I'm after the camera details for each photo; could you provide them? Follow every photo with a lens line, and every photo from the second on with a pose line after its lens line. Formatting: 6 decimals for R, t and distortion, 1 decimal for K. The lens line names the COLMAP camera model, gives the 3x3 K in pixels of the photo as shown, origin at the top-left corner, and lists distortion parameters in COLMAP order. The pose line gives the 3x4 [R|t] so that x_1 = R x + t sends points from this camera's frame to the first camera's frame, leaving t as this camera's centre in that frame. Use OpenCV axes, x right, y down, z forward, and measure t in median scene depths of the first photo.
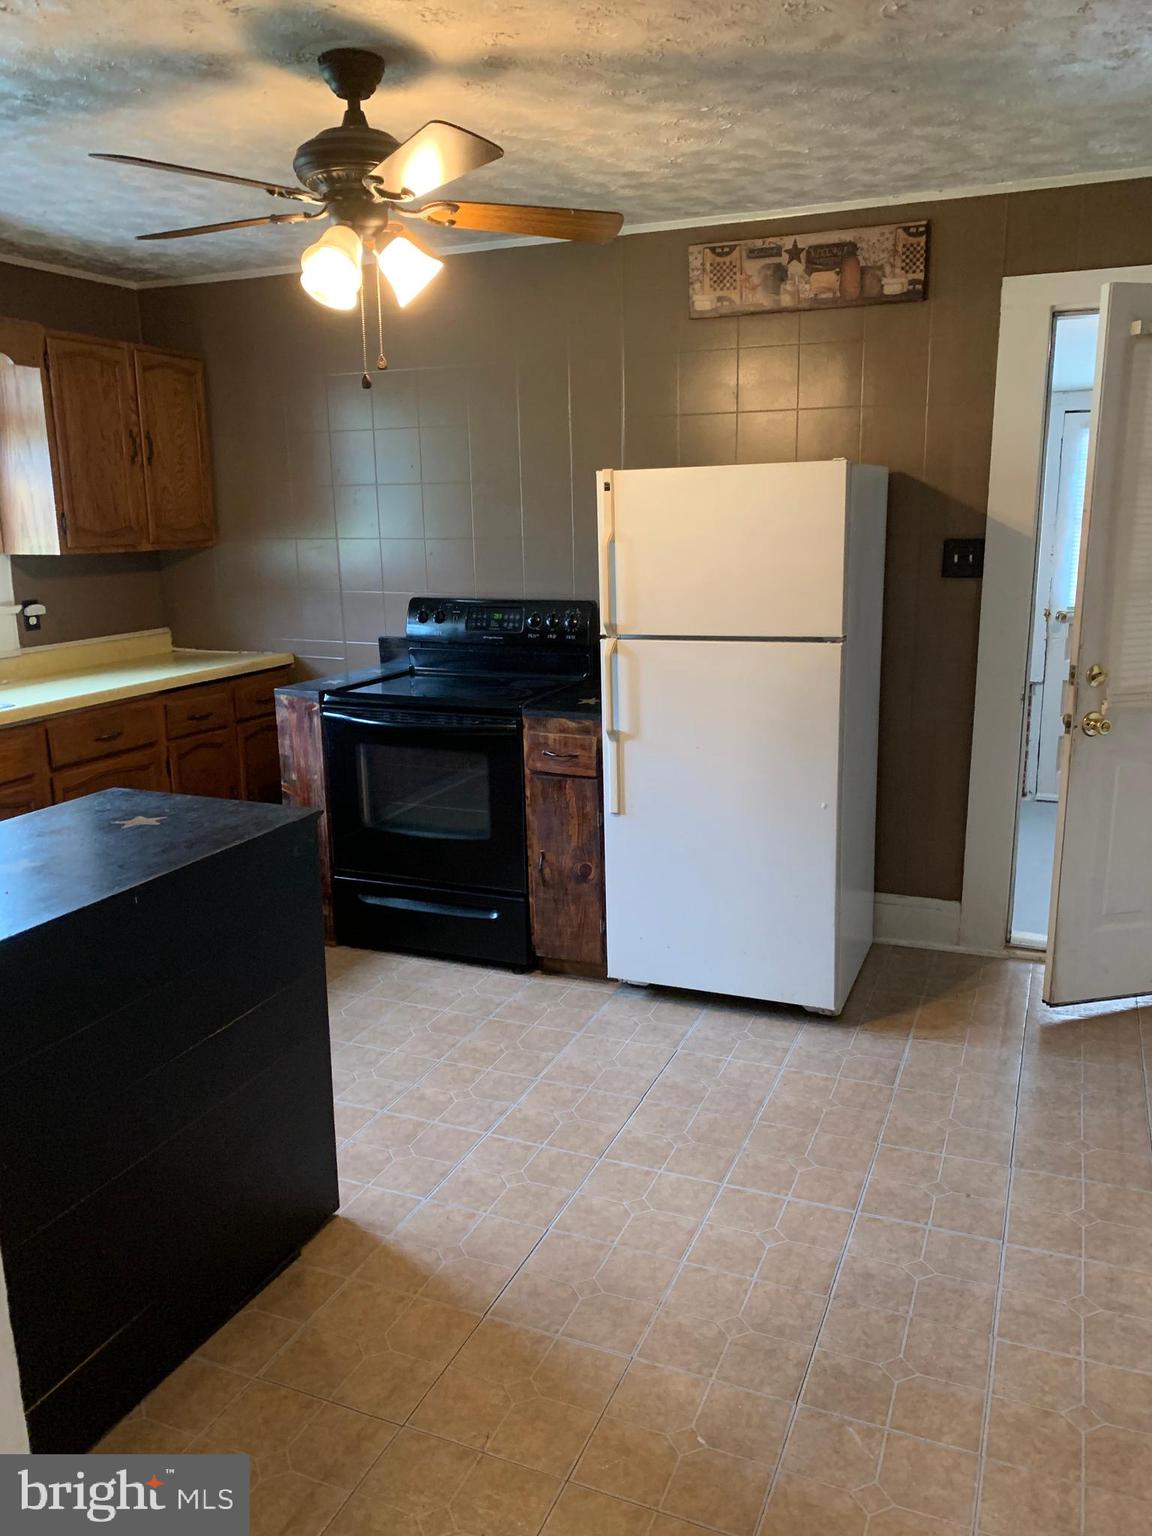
lens RADIAL K [[1196.9, 0, 533.1], [0, 1196.9, 766.1], [0, 0, 1]] dist [0.147600, -0.153671]
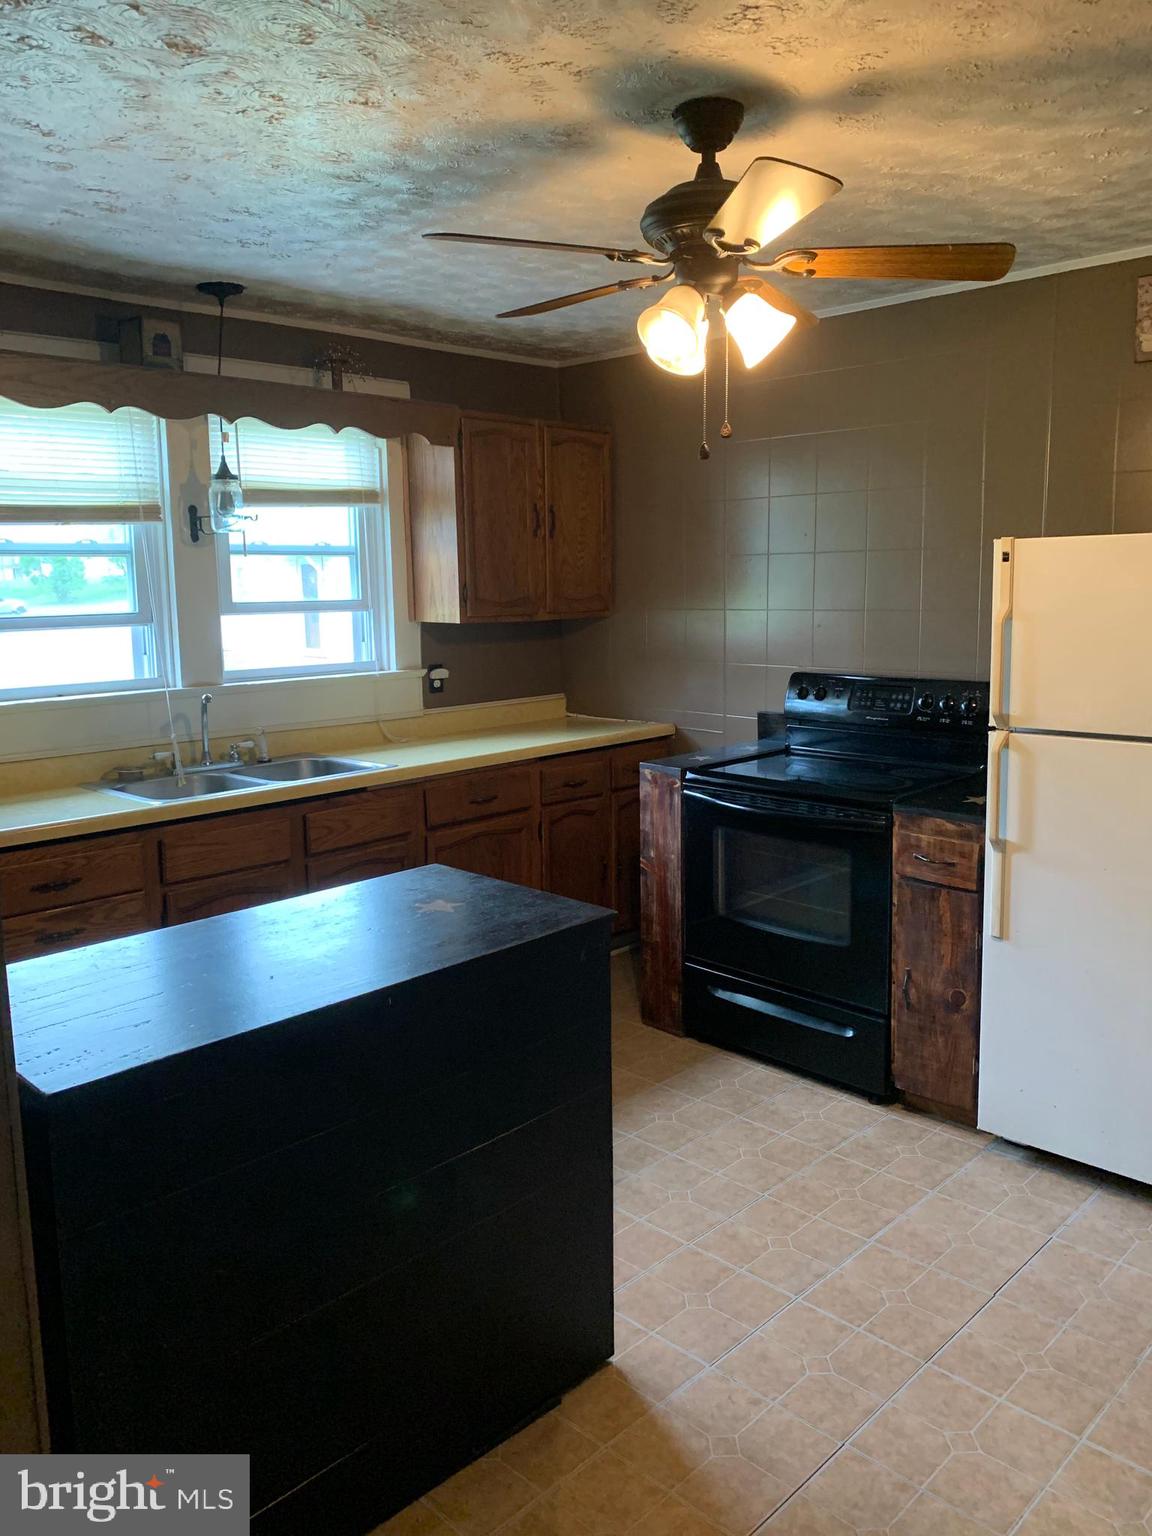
lens RADIAL K [[1180.7, 0, 576.0], [0, 1180.7, 768.0], [0, 0, 1]] dist [0.054965, -0.023545]
pose [[0.938963, 0.061421, -0.338491, 0.068303], [-0.075069, 0.996803, -0.027363, -0.034653], [0.335728, 0.051104, 0.940572, 0.106805]]
